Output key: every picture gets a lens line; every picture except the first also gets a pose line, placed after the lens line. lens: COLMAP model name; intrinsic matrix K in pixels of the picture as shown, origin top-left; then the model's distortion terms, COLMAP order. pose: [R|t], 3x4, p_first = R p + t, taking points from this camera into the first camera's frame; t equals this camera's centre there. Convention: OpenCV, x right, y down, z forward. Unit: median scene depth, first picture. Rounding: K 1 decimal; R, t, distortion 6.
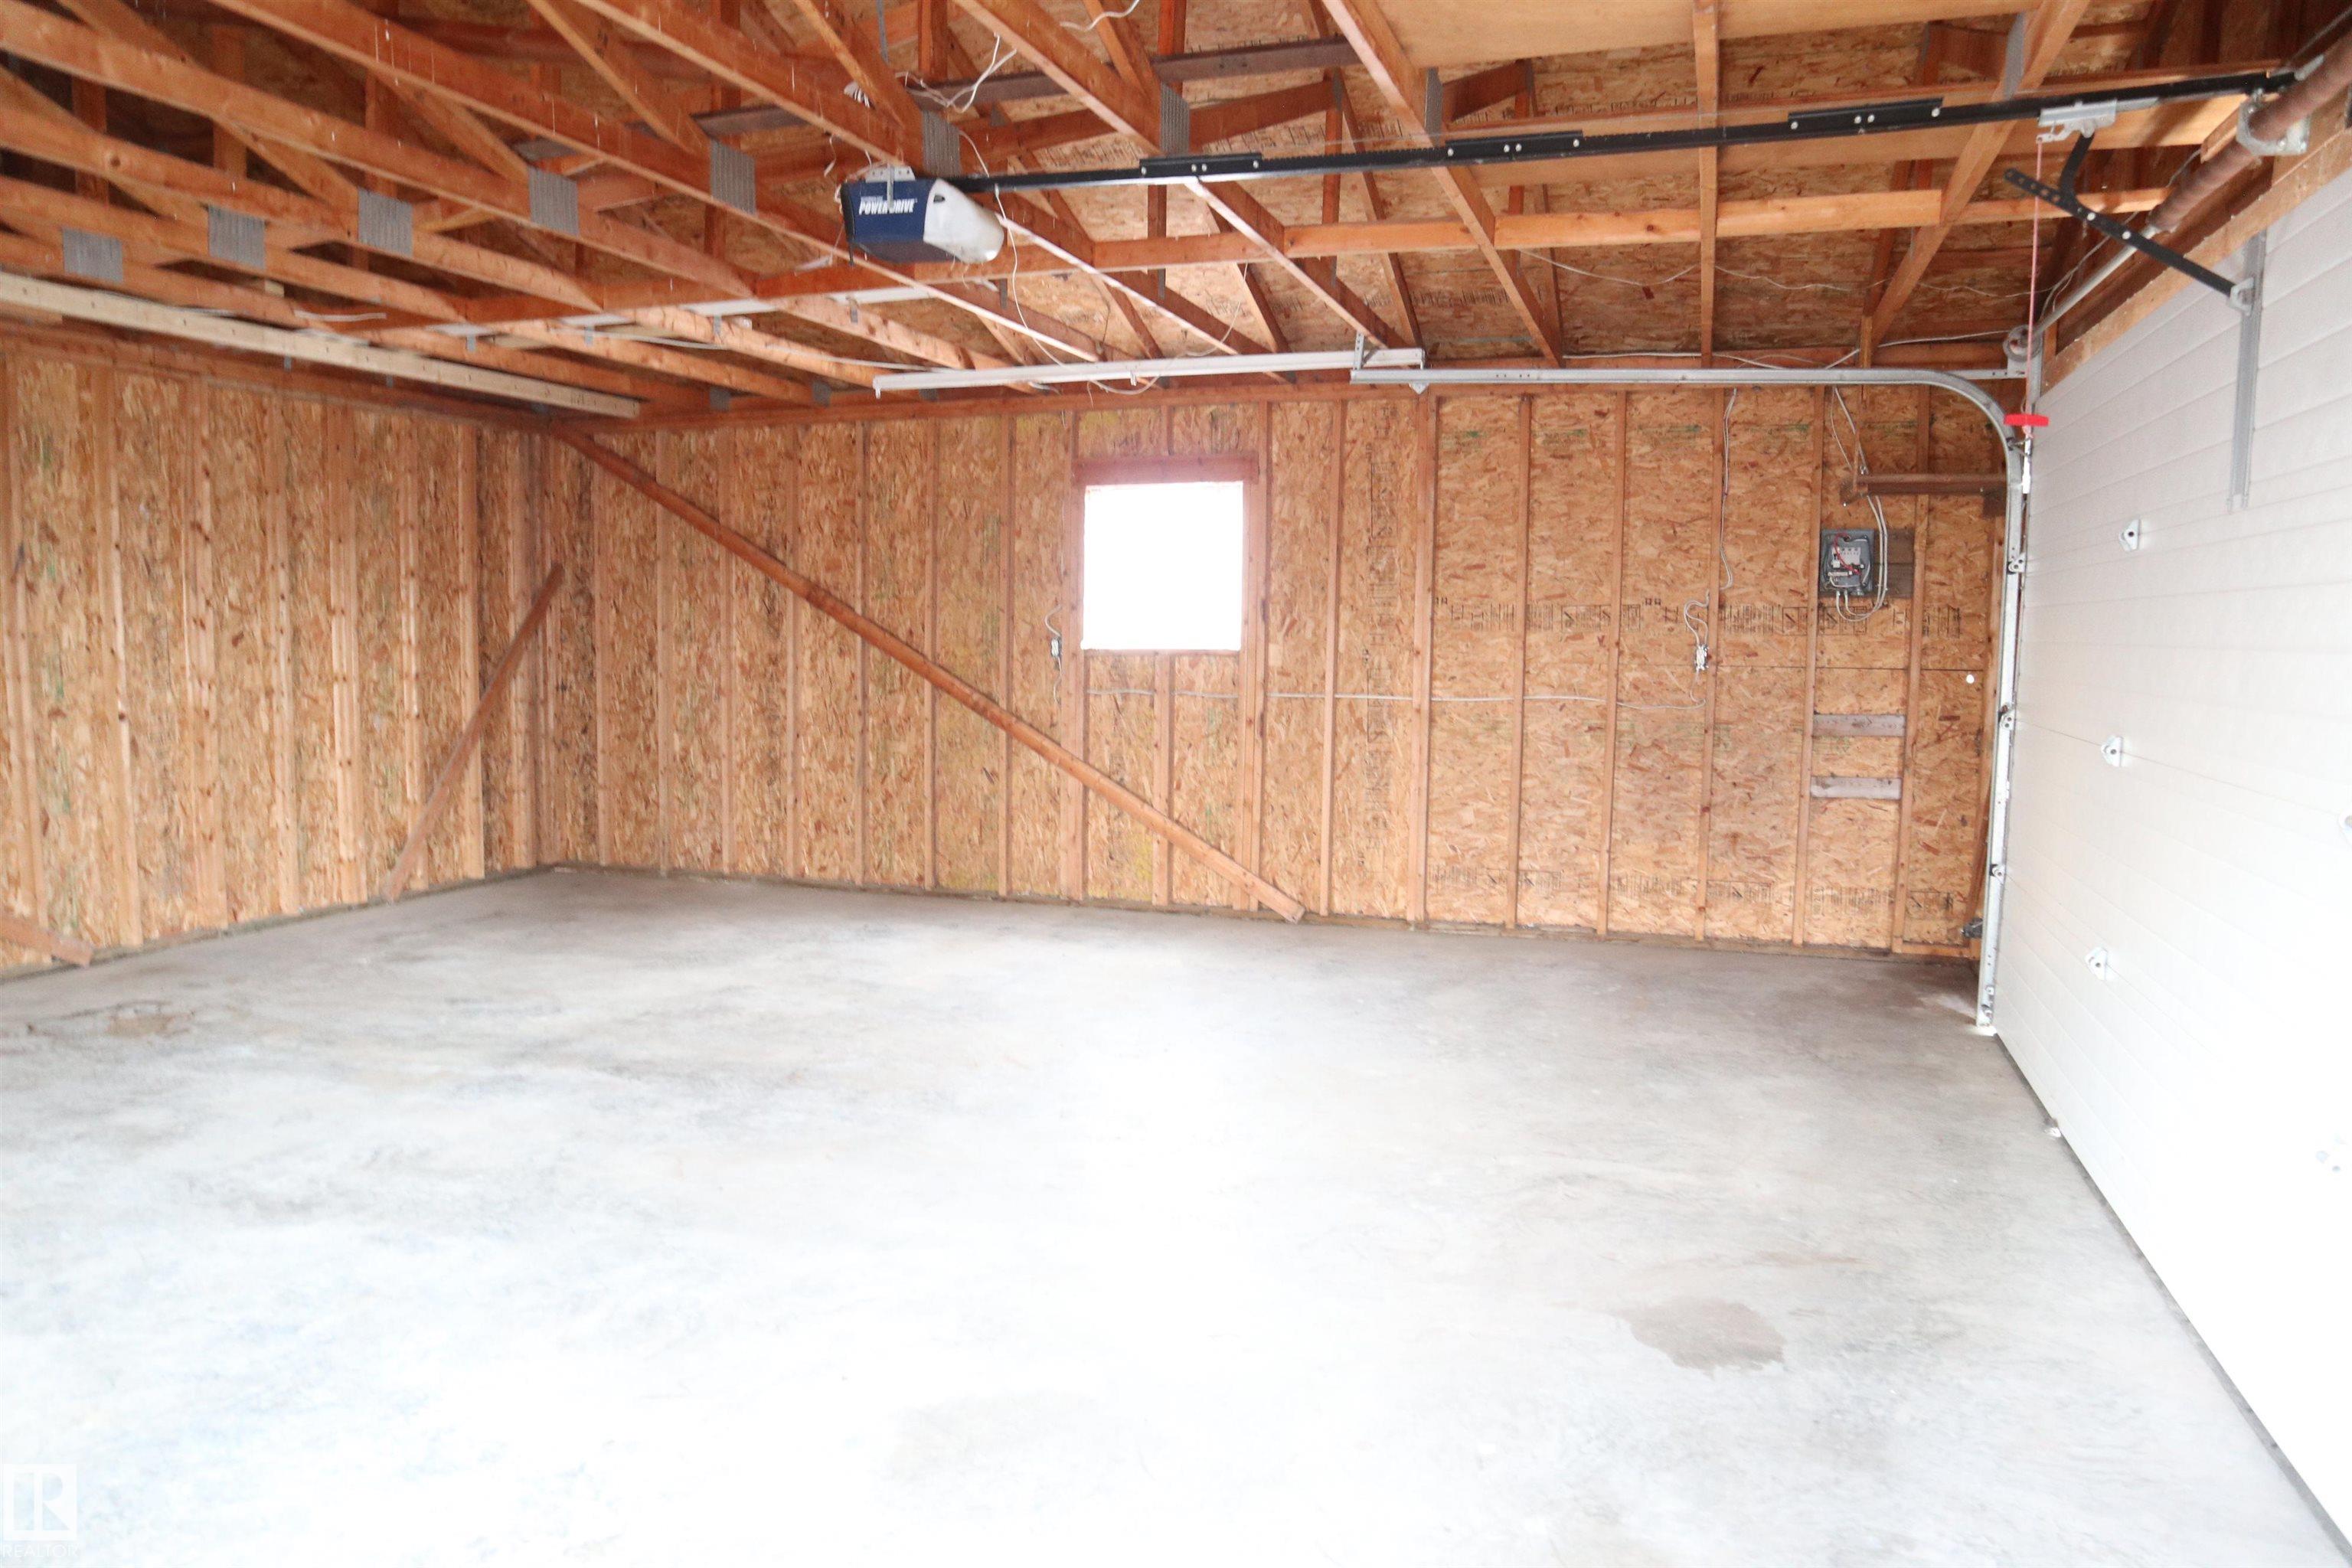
lens RADIAL K [[1625.9, 0, 1141.2], [0, 1625.9, 803.4], [0, 0, 1]] dist [-0.134566, 0.090452]
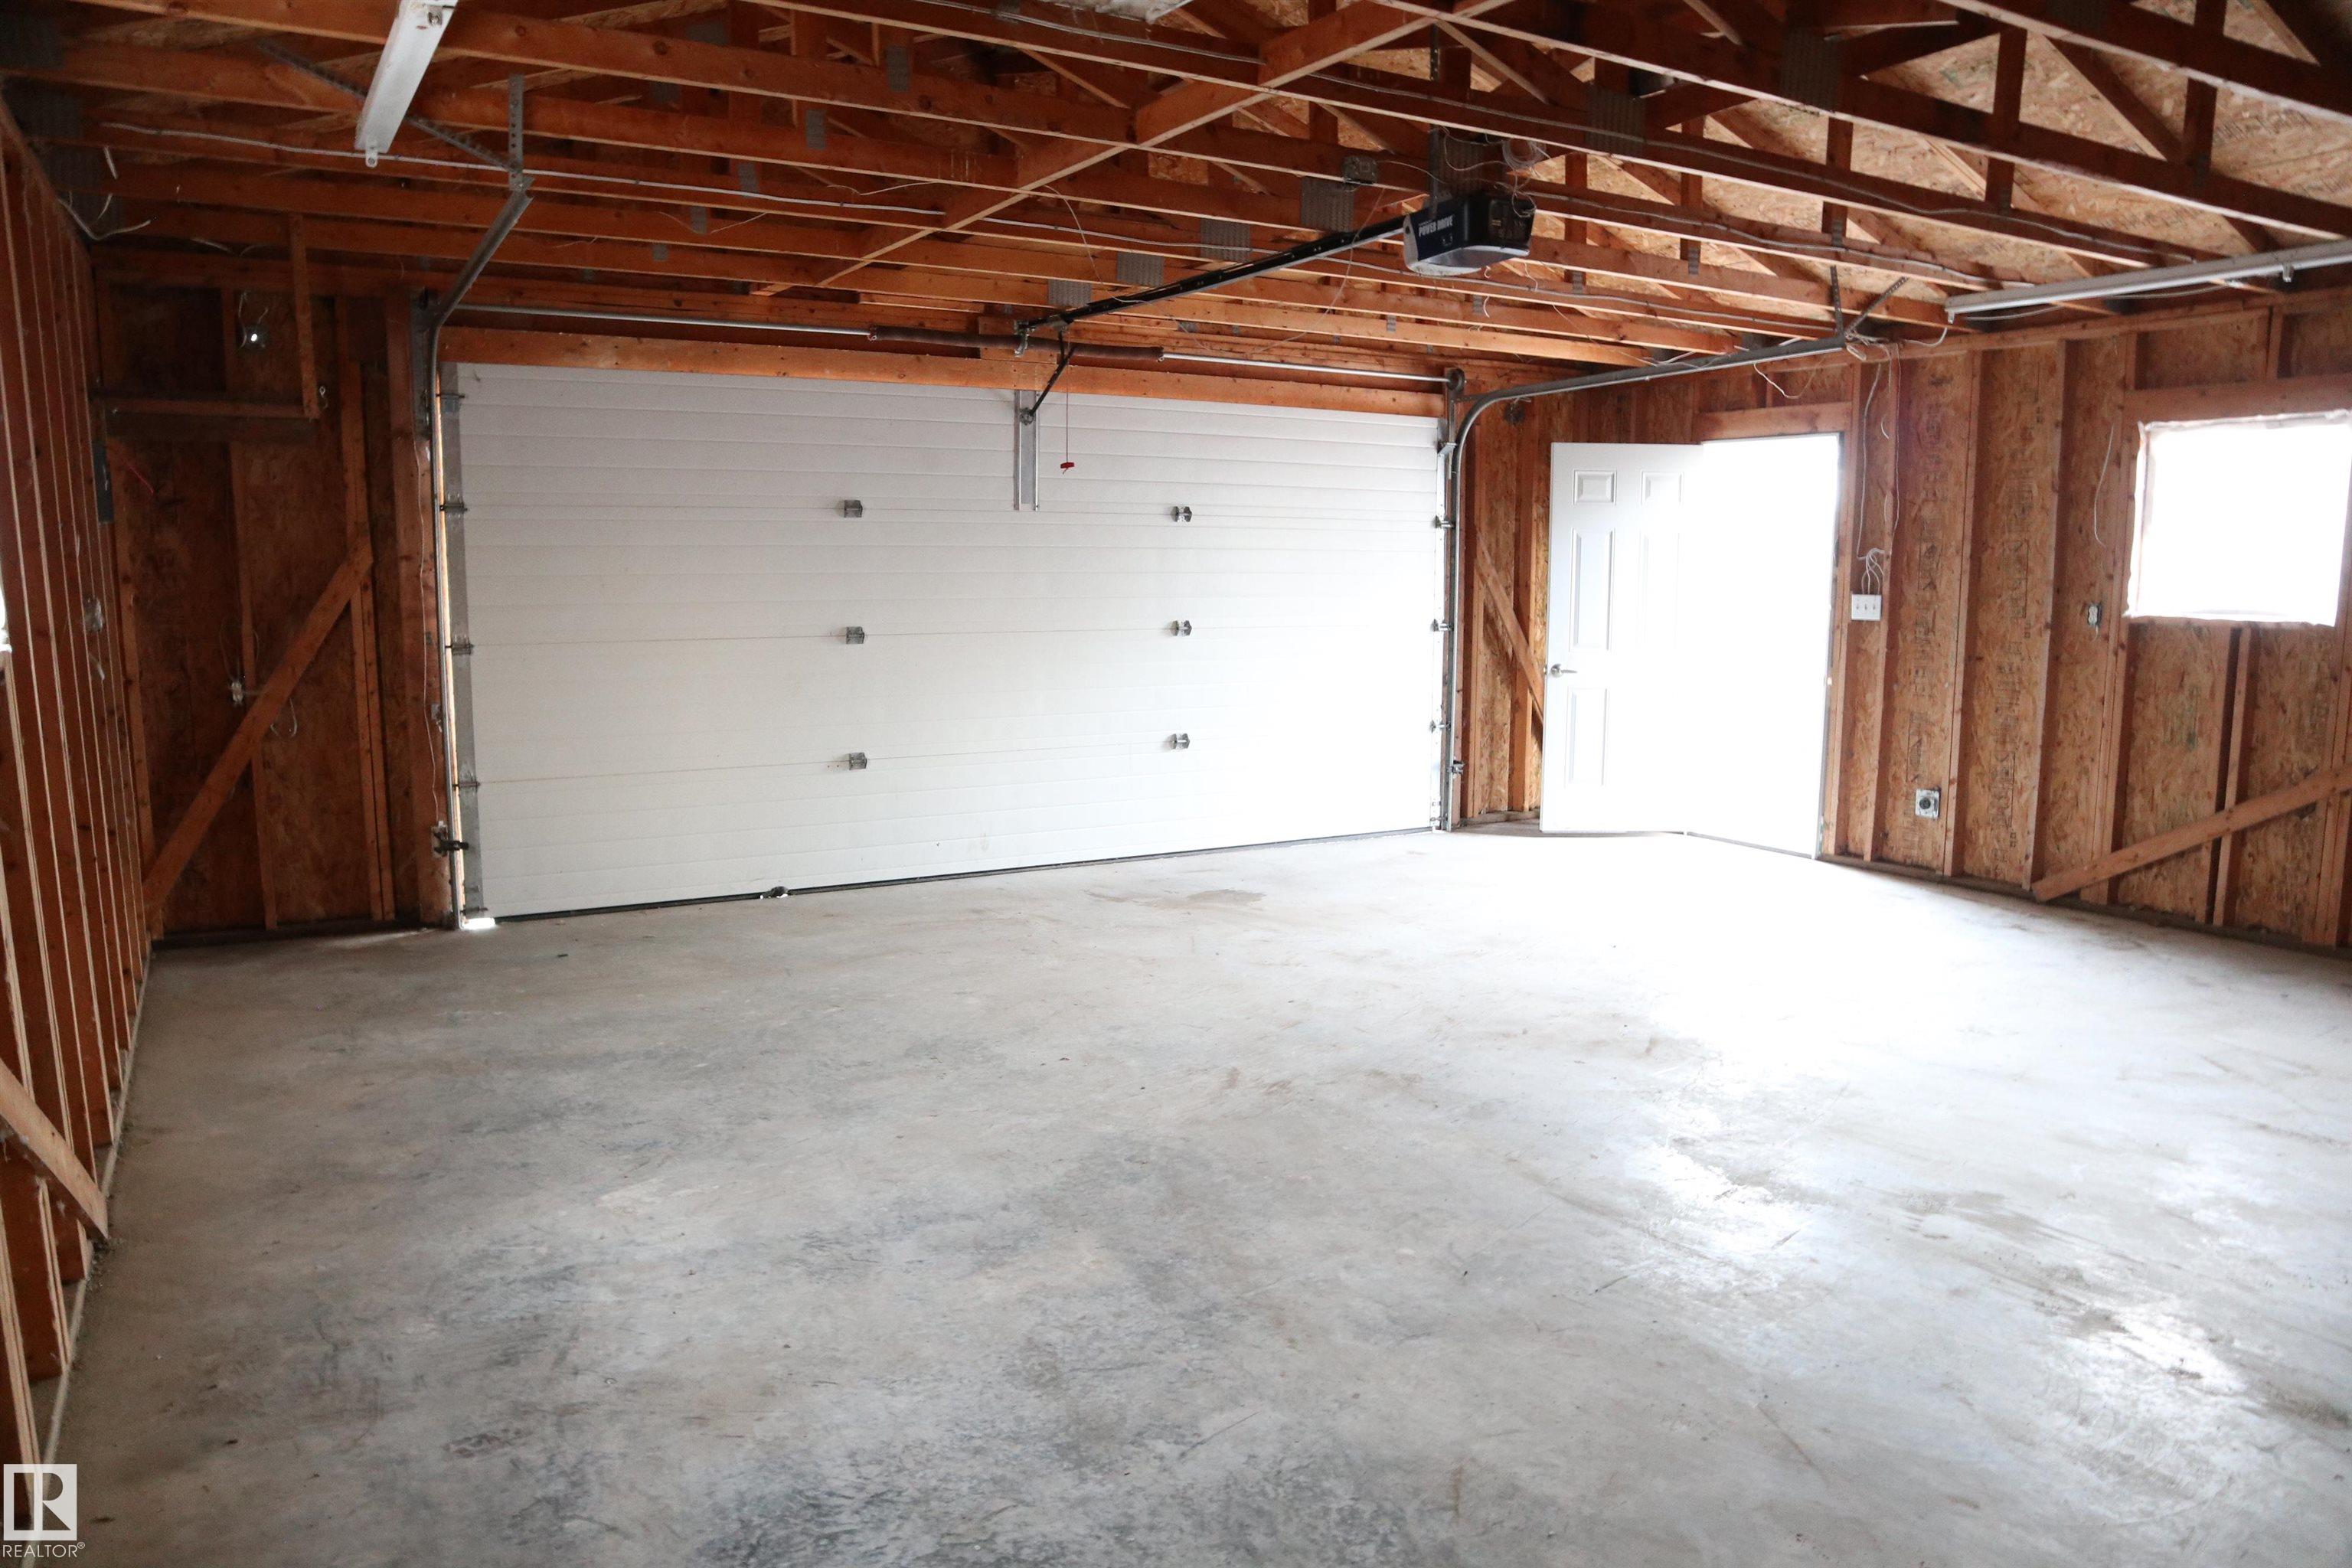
lens RADIAL K [[1625.9, 0, 1141.2], [0, 1625.9, 803.4], [0, 0, 1]] dist [-0.134566, 0.090452]
pose [[-0.764006, -0.107640, 0.636167, -0.616897], [0.059286, 0.970103, 0.235342, -0.206472], [-0.642480, 0.217519, -0.734782, 1.741519]]
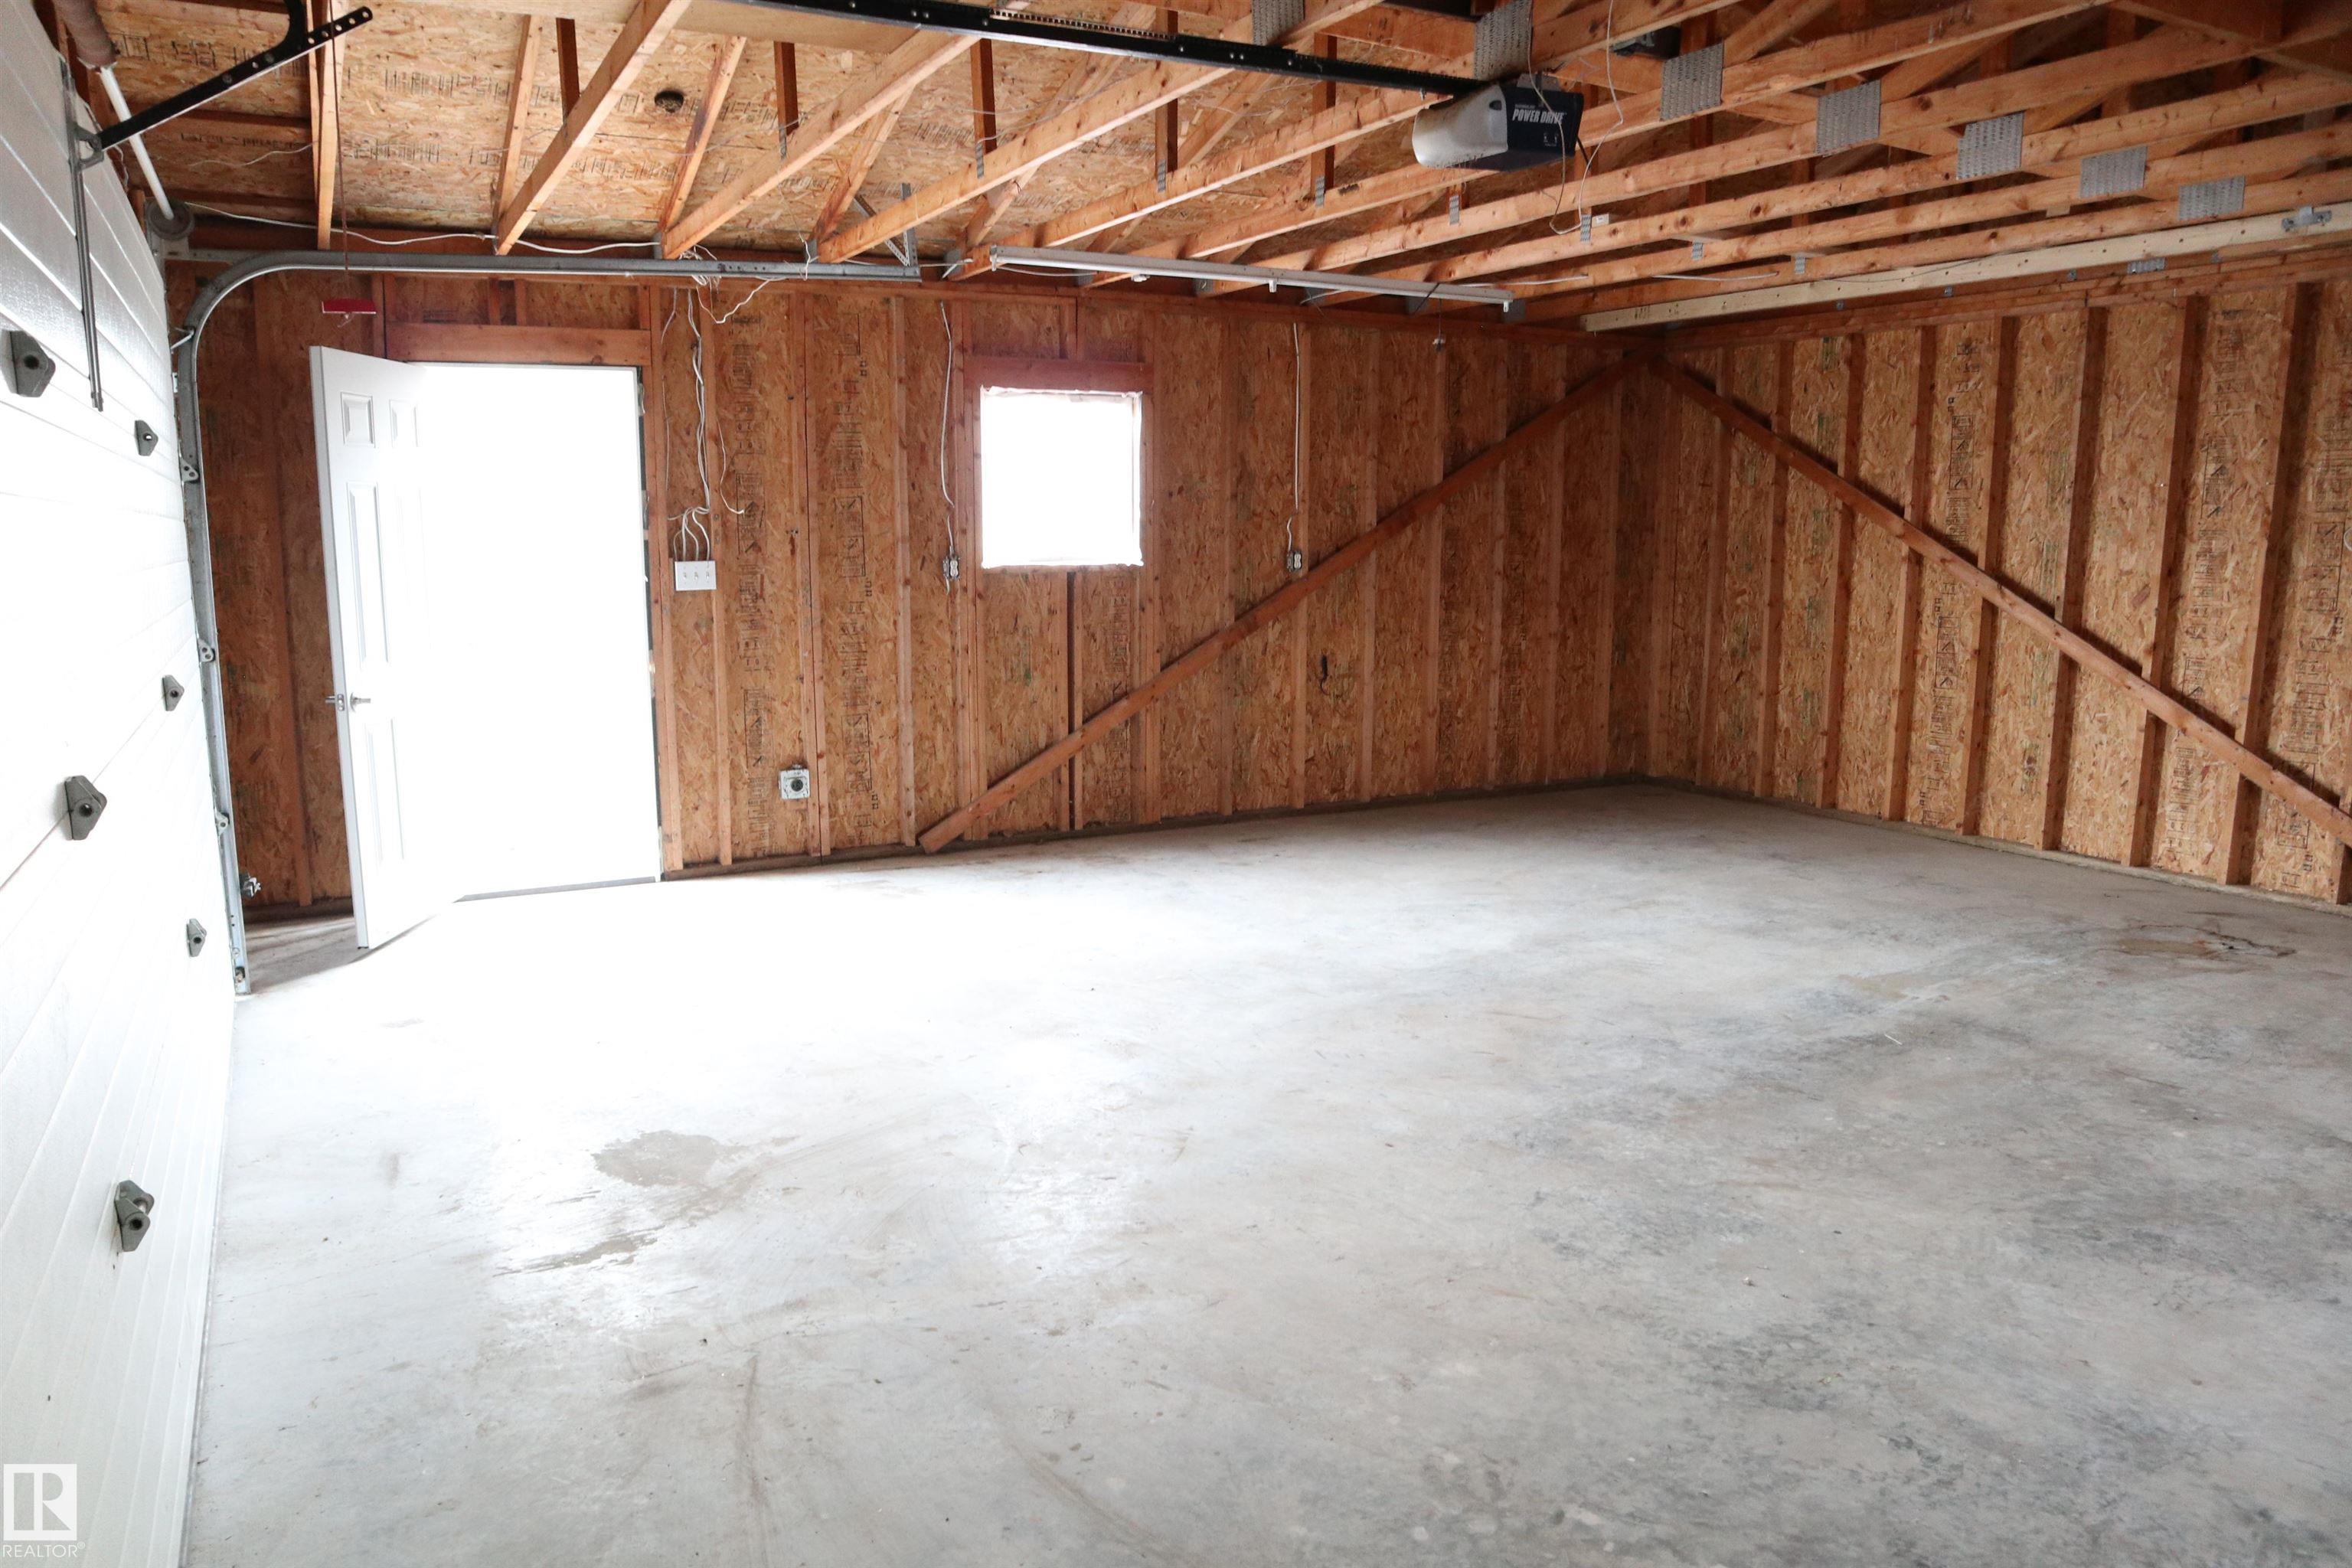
lens RADIAL K [[1625.9, 0, 1141.2], [0, 1625.9, 803.4], [0, 0, 1]] dist [-0.134566, 0.090452]
pose [[-0.671487, 0.118271, -0.731517, 0.620260], [-0.084571, 0.968499, 0.234217, -0.146974], [0.736175, 0.219139, -0.640332, 1.277665]]
